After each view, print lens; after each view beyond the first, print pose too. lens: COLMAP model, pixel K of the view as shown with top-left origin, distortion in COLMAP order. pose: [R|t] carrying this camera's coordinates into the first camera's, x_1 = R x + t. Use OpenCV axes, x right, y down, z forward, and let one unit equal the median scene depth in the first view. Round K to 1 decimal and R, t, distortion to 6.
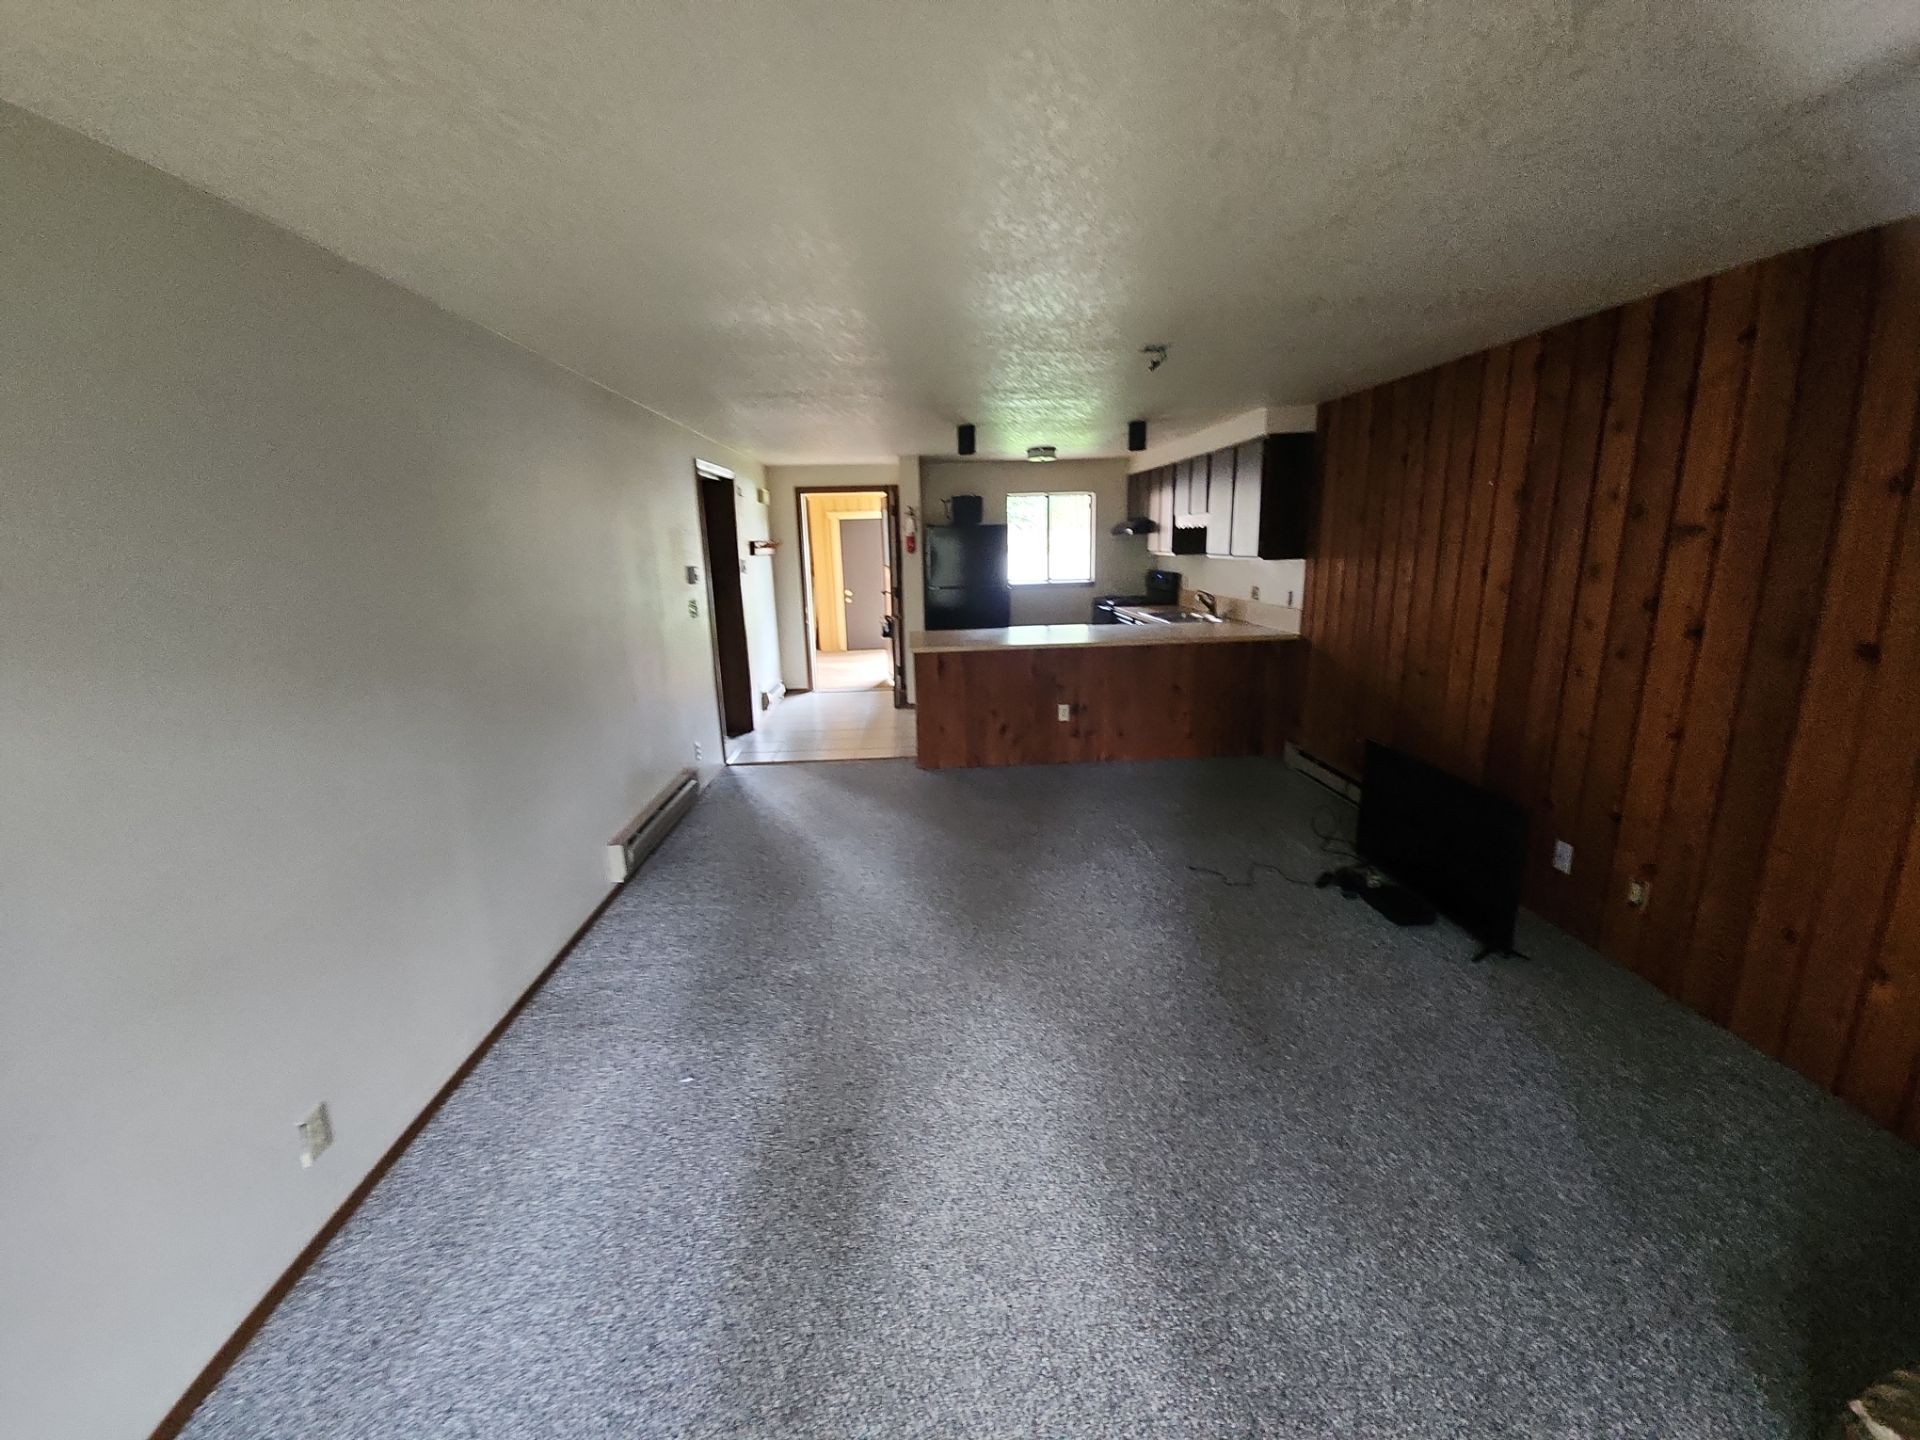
lens RADIAL K [[771.8, 0, 960.5], [0, 771.8, 715.4], [0, 0, 1]] dist [-0.003677, -0.006231]
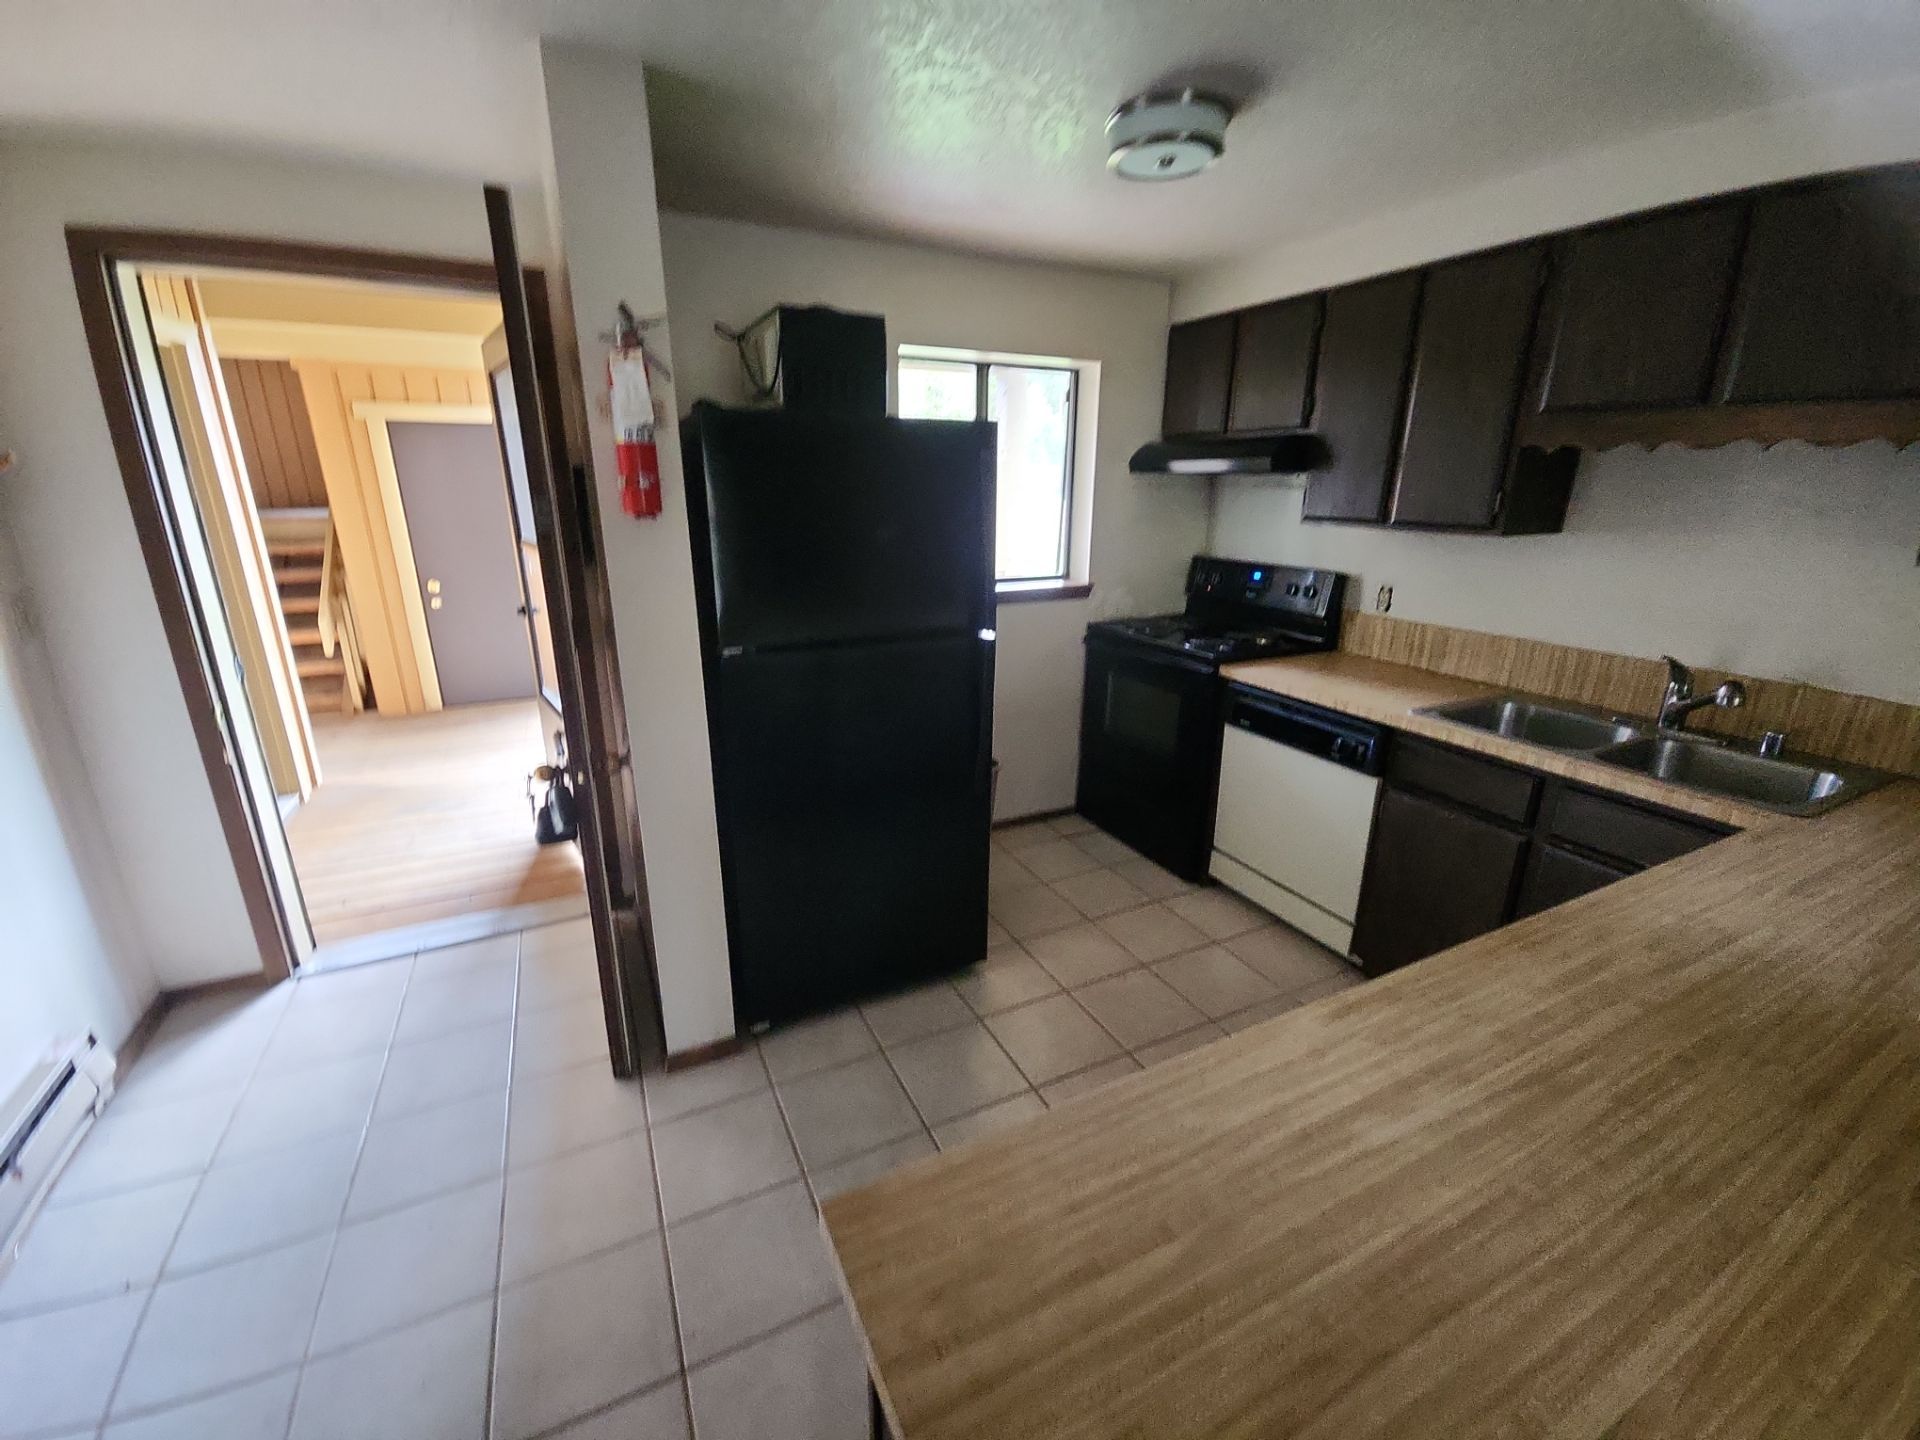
lens RADIAL K [[771.8, 0, 949.1], [0, 771.8, 709.0], [0, 0, 1]] dist [-0.003677, -0.006231]
pose [[0.918799, -0.085135, 0.385436, -0.064840], [0.062915, 0.995566, 0.069924, -0.141106], [-0.389680, -0.039996, 0.920081, 0.647825]]
